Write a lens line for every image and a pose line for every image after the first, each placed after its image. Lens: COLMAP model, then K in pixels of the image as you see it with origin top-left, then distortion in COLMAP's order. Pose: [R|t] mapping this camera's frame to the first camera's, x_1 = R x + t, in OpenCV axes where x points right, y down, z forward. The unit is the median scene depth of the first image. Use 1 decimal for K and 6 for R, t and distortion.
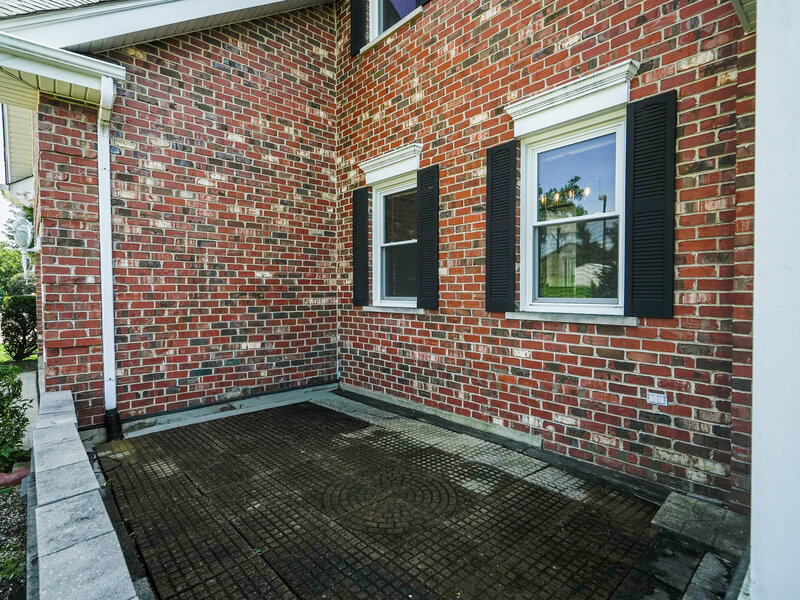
lens RADIAL K [[406.5, 0, 400.0], [0, 406.5, 300.0], [0, 0, 1]] dist [-0.006710, -0.000555]
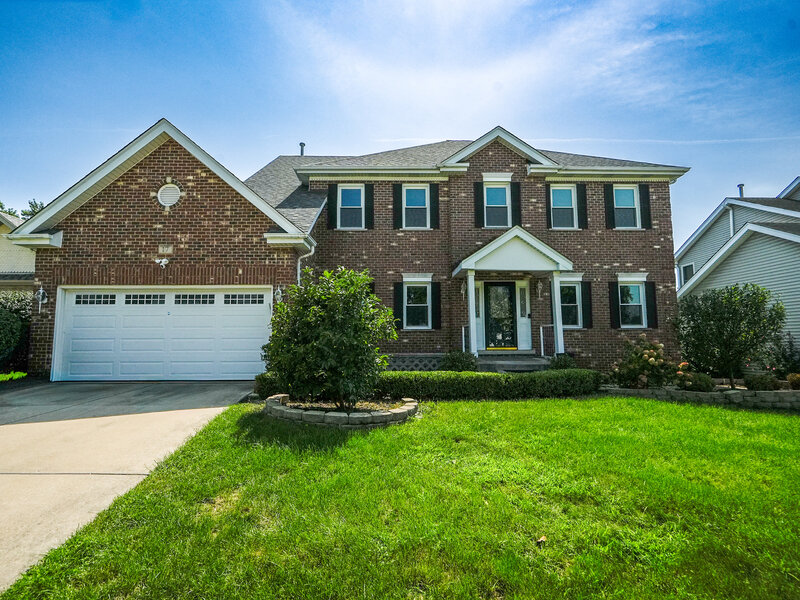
lens RADIAL K [[406.5, 0, 400.0], [0, 406.5, 300.0], [0, 0, 1]] dist [-0.006710, -0.000555]
pose [[0.659519, 0.072149, 0.748217, -1.962248], [0.019835, 0.993366, -0.113272, 0.144500], [-0.751426, 0.089546, 0.653713, -1.083916]]
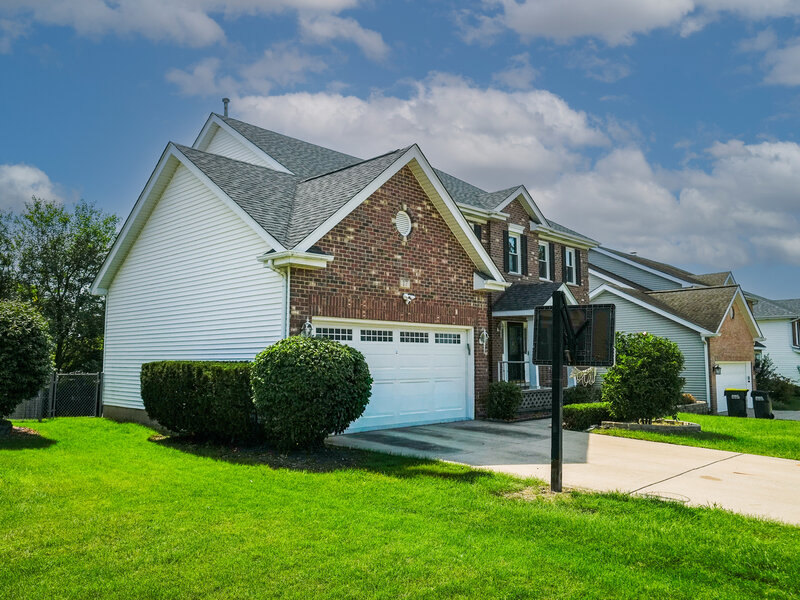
lens RADIAL K [[614.6, 0, 400.0], [0, 614.6, 300.0], [0, 0, 1]] dist [-0.001296, 0.000067]
pose [[-0.054646, 0.097222, 0.993761, -4.238026], [0.021617, 0.995130, -0.096167, -0.022553], [-0.998272, 0.016227, -0.056481, 1.485117]]
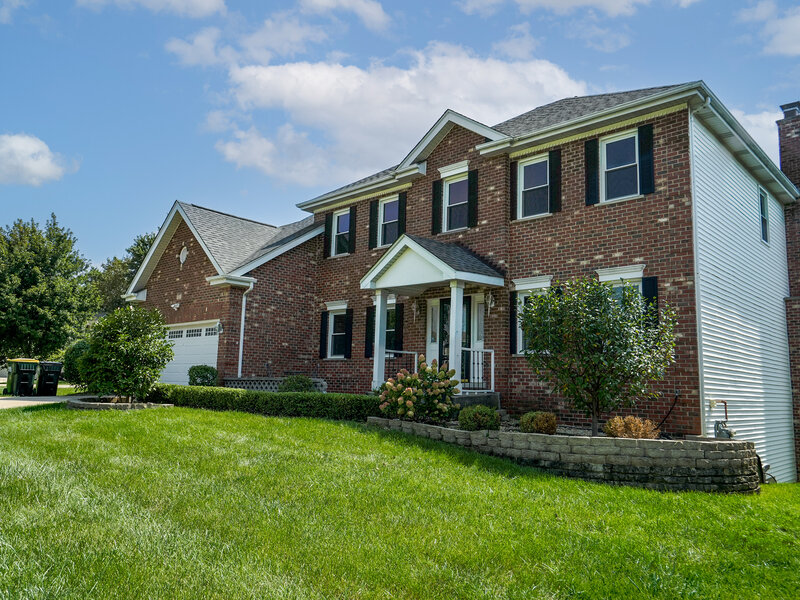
lens RADIAL K [[603.2, 0, 400.0], [0, 603.2, 300.0], [0, 0, 1]] dist [-0.001362, -0.000574]
pose [[0.996841, 0.041608, 0.067651, 0.128816], [-0.029772, 0.985441, -0.167389, 0.308341], [-0.073630, 0.164847, 0.983567, -3.141198]]
